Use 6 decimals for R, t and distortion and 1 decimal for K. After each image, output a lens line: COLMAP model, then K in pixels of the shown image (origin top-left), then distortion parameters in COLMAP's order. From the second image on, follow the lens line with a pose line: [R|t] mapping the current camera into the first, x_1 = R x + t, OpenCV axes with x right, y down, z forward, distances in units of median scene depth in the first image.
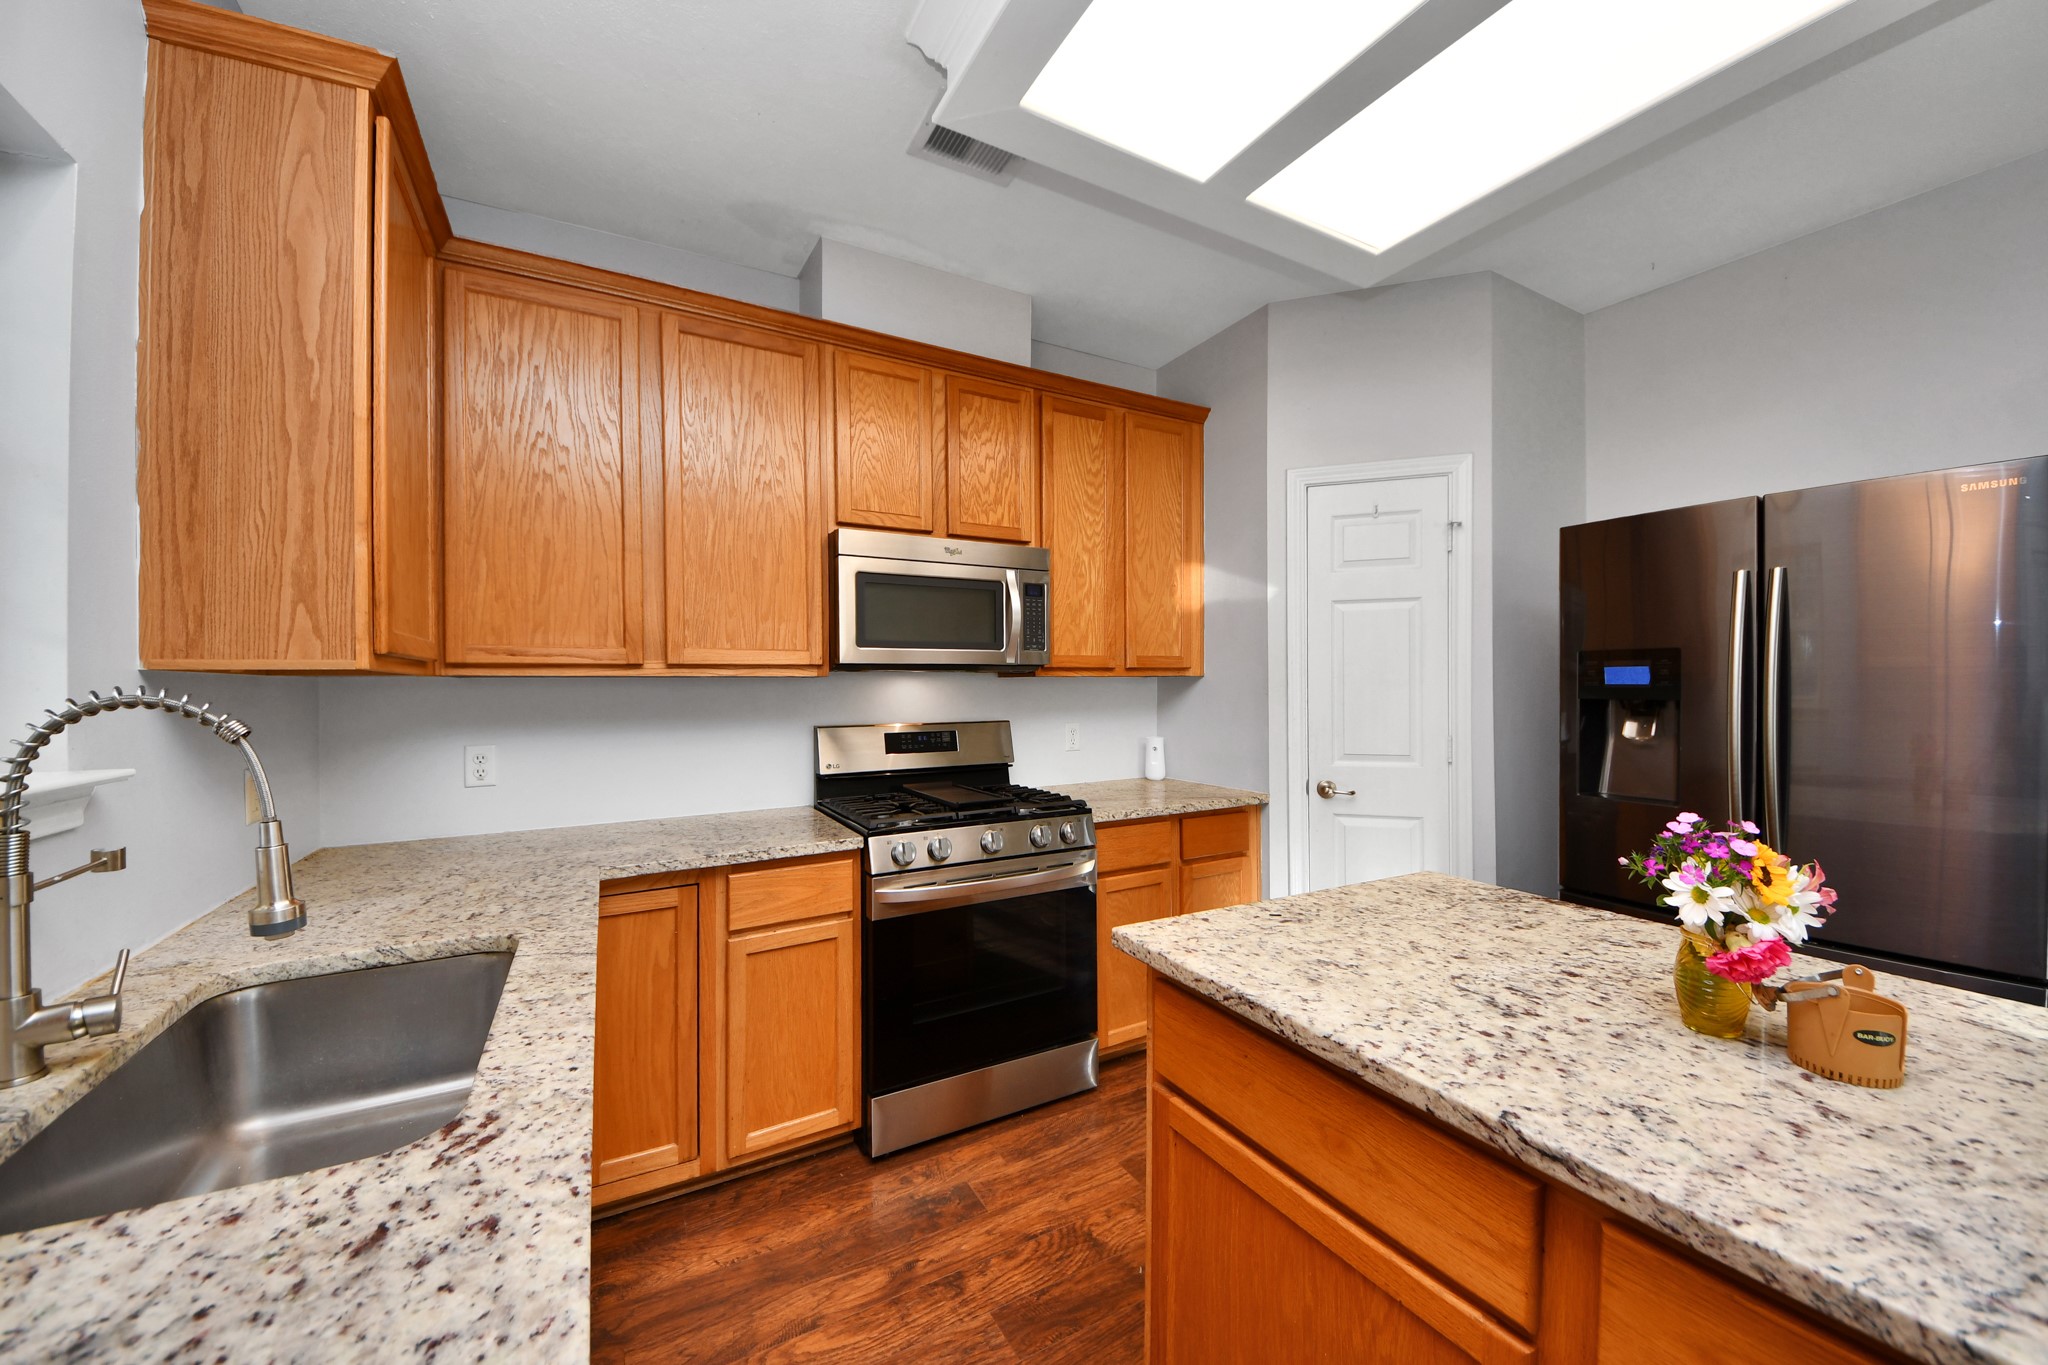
lens RADIAL K [[759.2, 0, 961.5], [0, 759.2, 688.8], [0, 0, 1]] dist [0.018261, -0.014582]
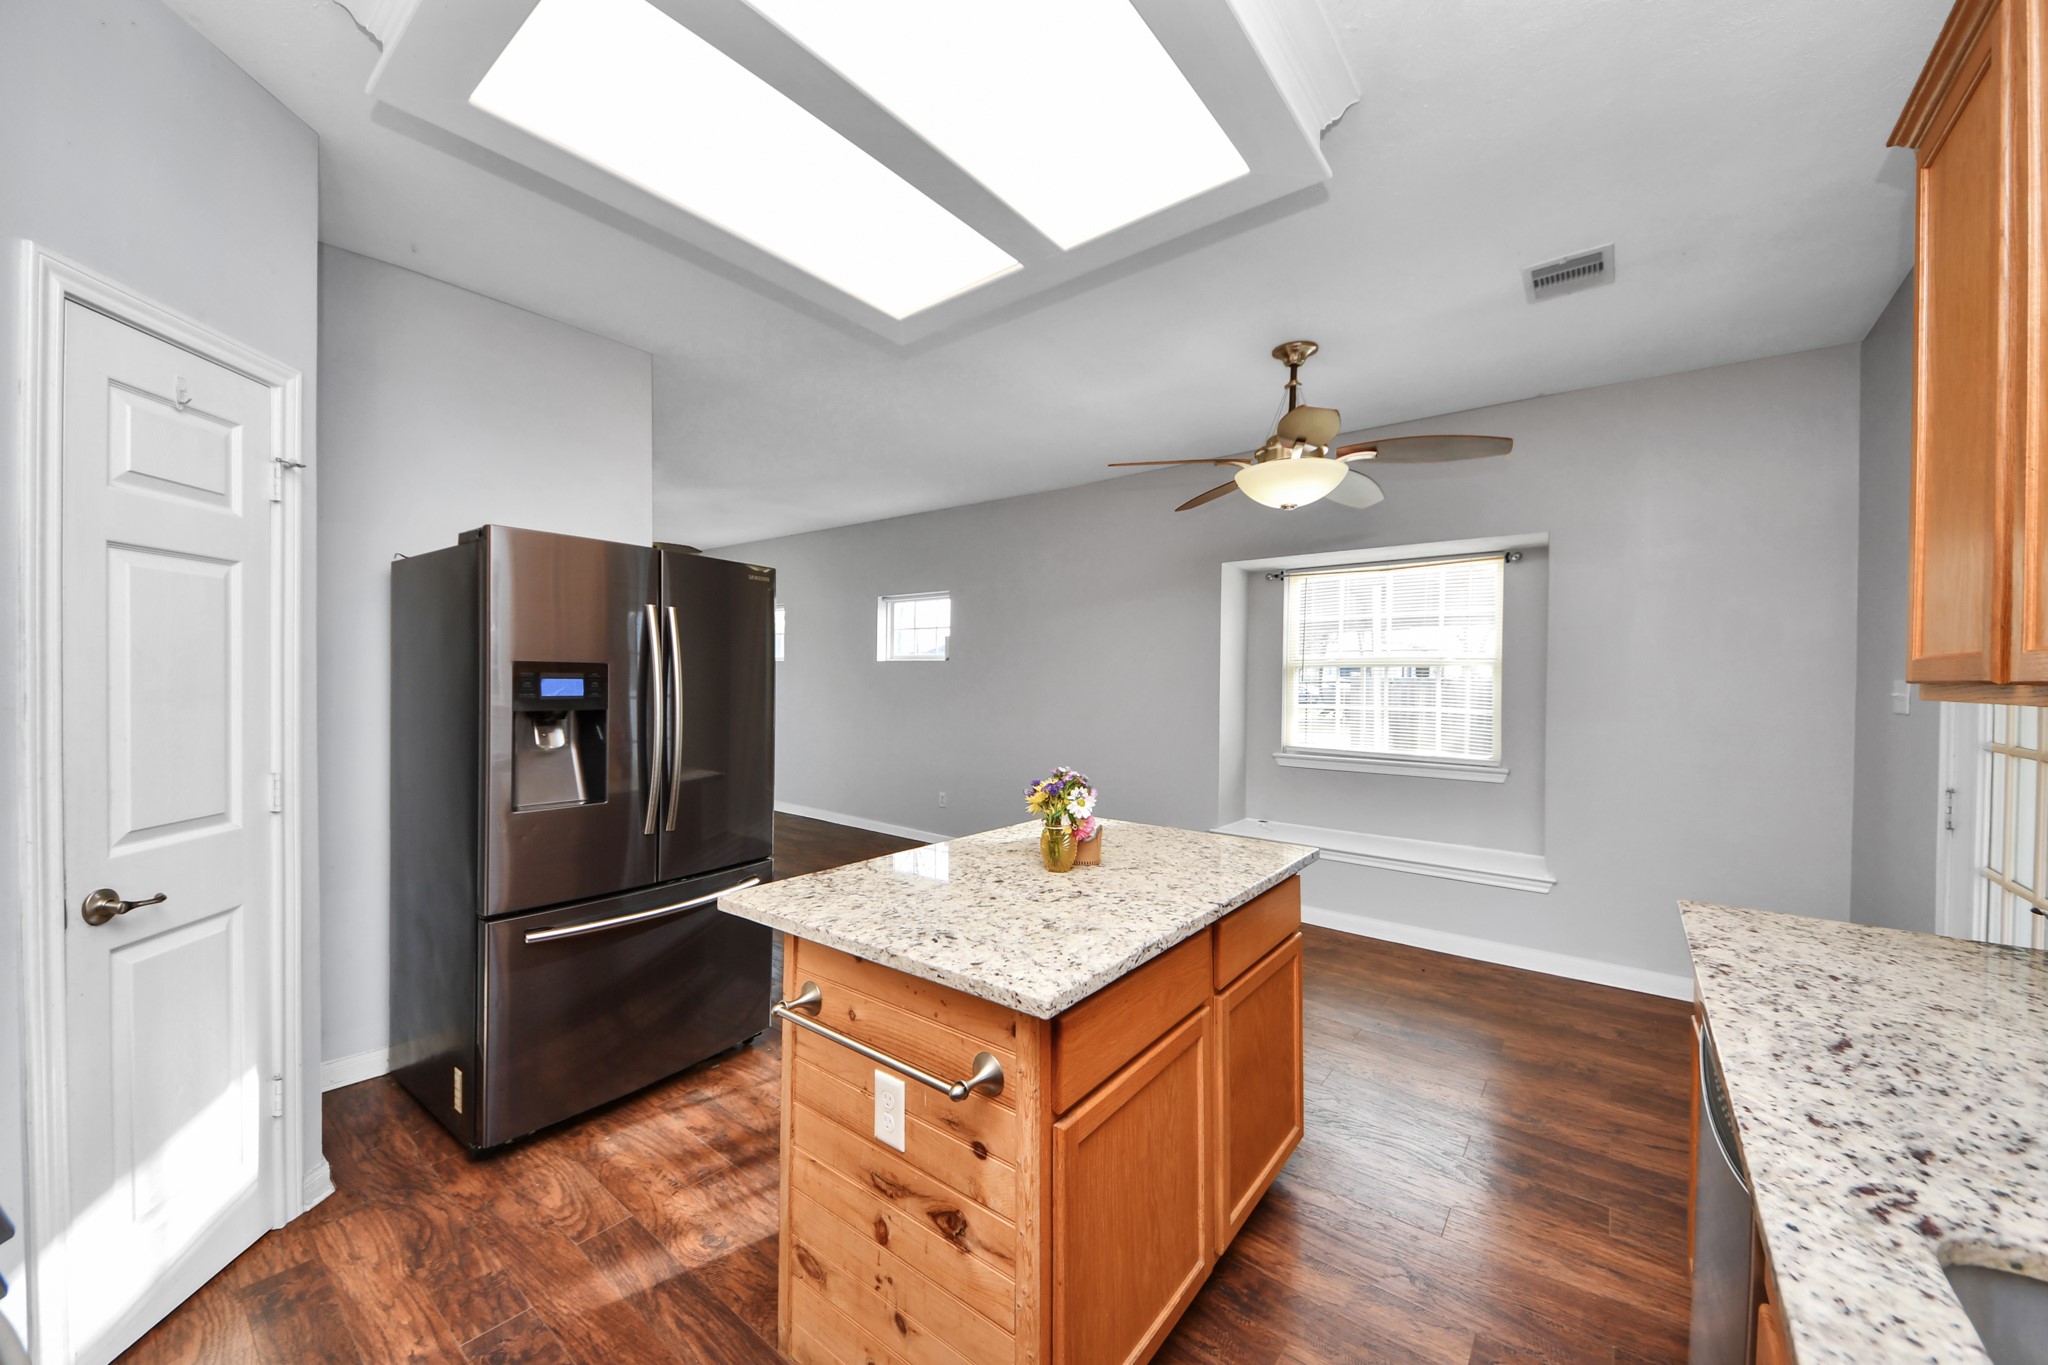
lens RADIAL K [[730.7, 0, 1075.9], [0, 730.7, 675.4], [0, 0, 1]] dist [0.018305, -0.012776]
pose [[-0.475628, 0.001086, 0.879646, -0.368230], [-0.002420, 0.999994, -0.002543, -0.035293], [-0.879643, -0.003339, -0.475622, 0.904780]]
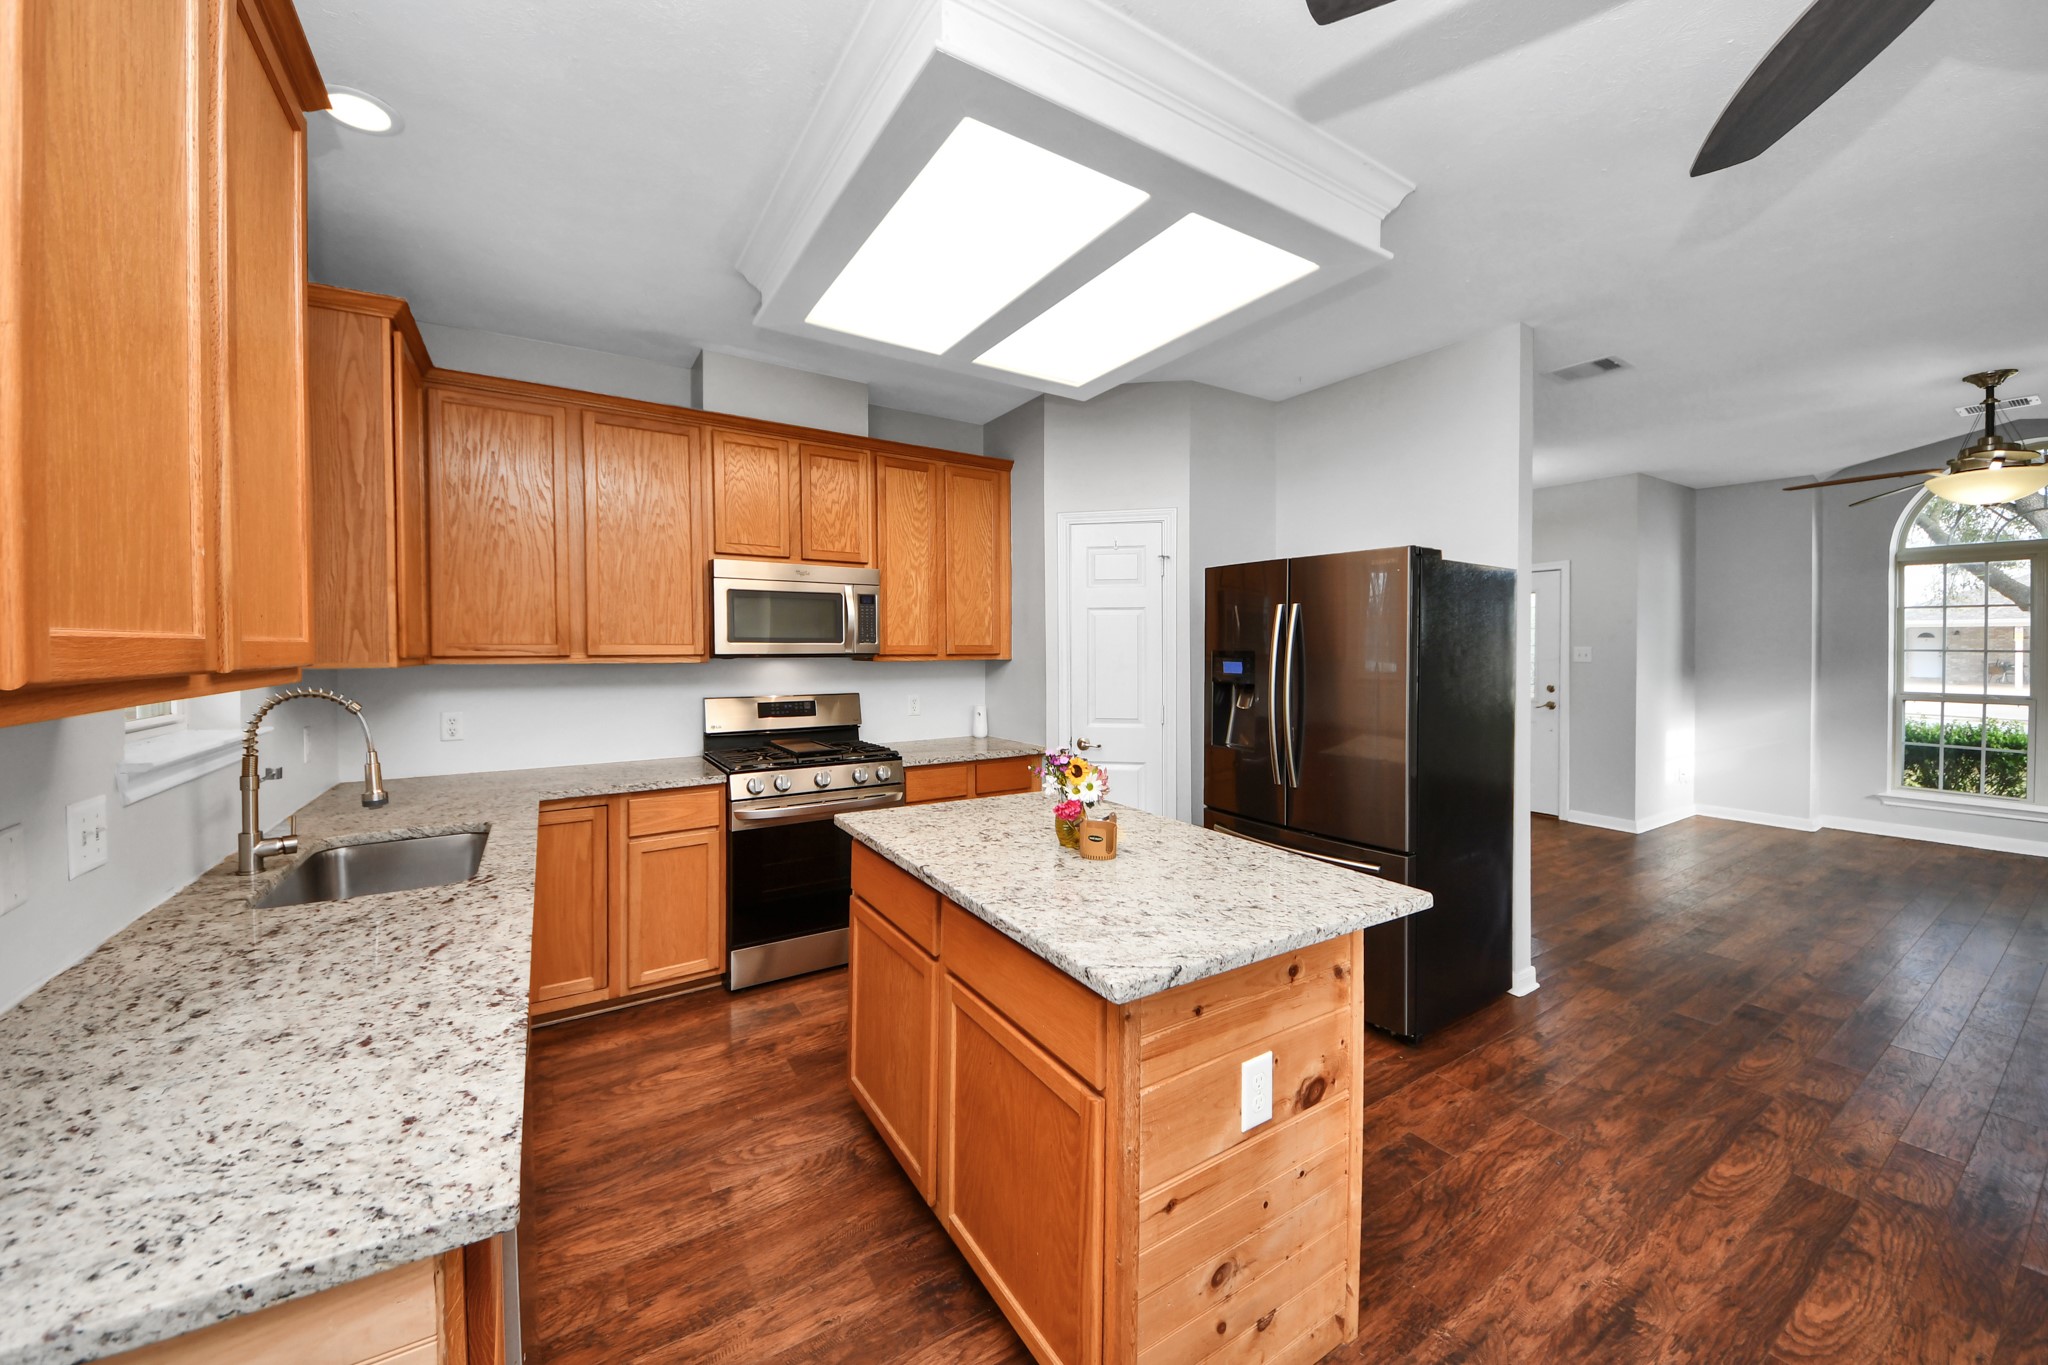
lens RADIAL K [[801.2, 0, 989.6], [0, 801.2, 664.8], [0, 0, 1]] dist [0.024109, -0.012524]
pose [[0.997946, 0.005992, 0.063780, 0.290000], [-0.007202, 0.999798, 0.018754, -0.051375], [-0.063655, -0.019175, 0.997788, -0.600120]]
